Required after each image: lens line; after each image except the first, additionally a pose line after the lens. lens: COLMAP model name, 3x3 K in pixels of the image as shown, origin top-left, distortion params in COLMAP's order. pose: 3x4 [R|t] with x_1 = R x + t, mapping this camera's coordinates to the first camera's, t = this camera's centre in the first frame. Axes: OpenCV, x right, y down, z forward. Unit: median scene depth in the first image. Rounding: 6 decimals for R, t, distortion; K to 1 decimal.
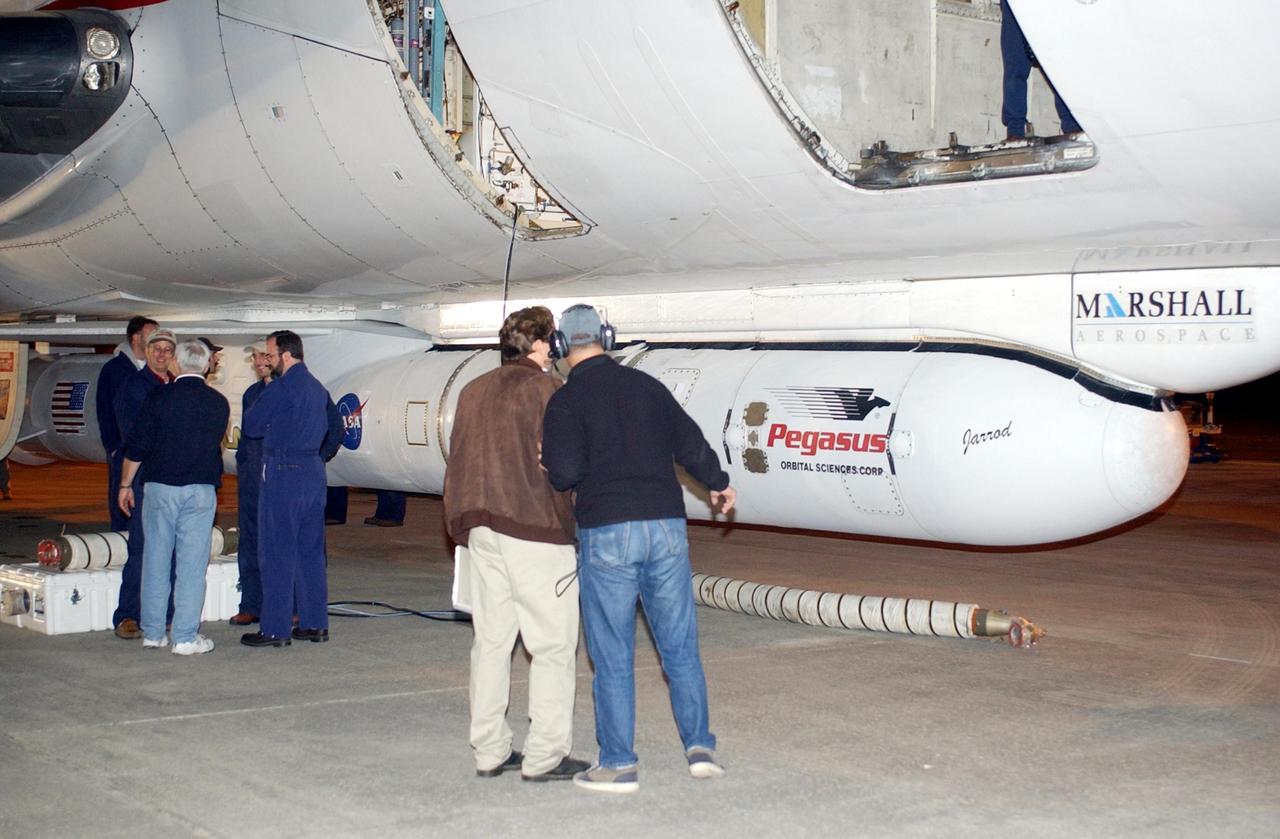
lens RADIAL K [[1766.9, 0, 640.0], [0, 1766.9, 419.5], [0, 0, 1]] dist [-0.022465, -0.056357]
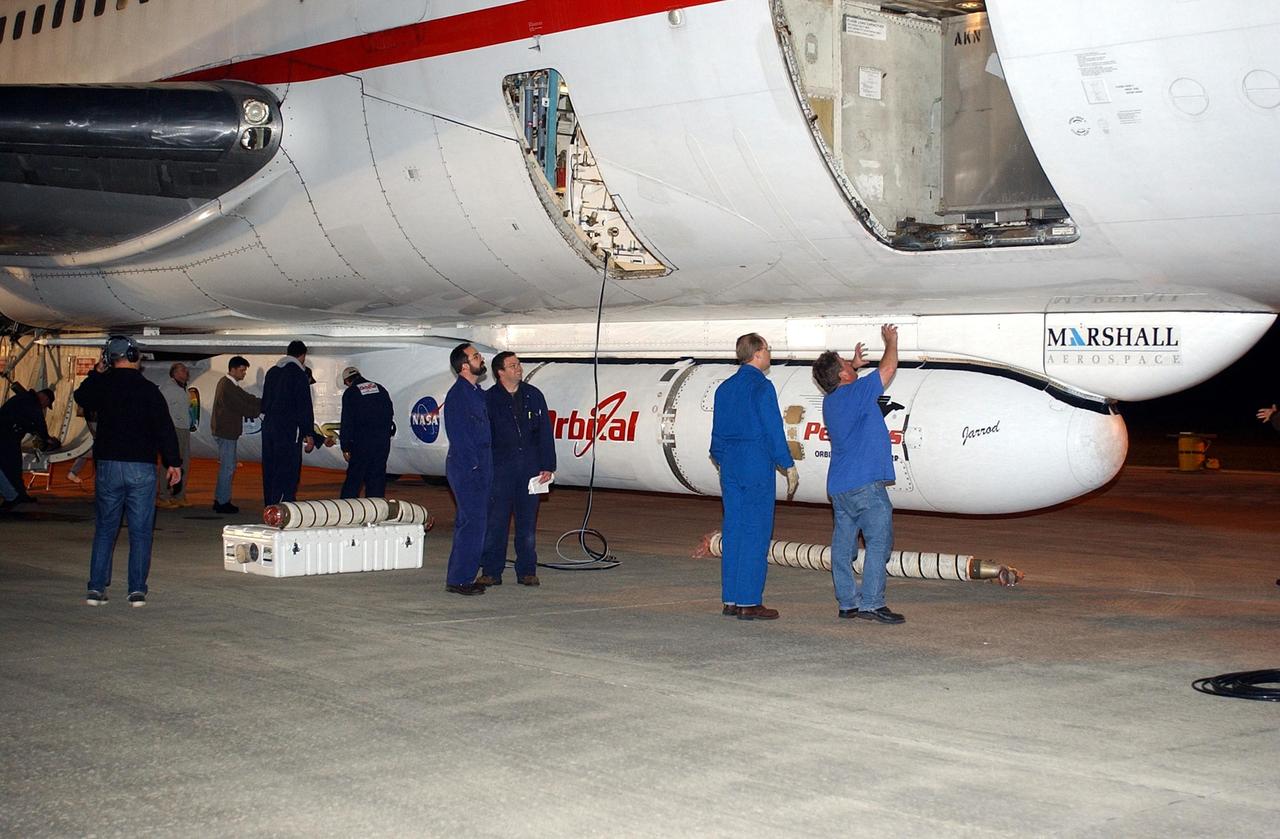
lens RADIAL K [[1733.1, 0, 640.0], [0, 1733.1, 419.5], [0, 0, 1]] dist [-0.014370, 0.047183]
pose [[0.997425, 0.008863, 0.071168, -0.161264], [-0.008505, 0.999950, -0.005332, 0.009375], [-0.071212, 0.004713, 0.997450, -0.312740]]
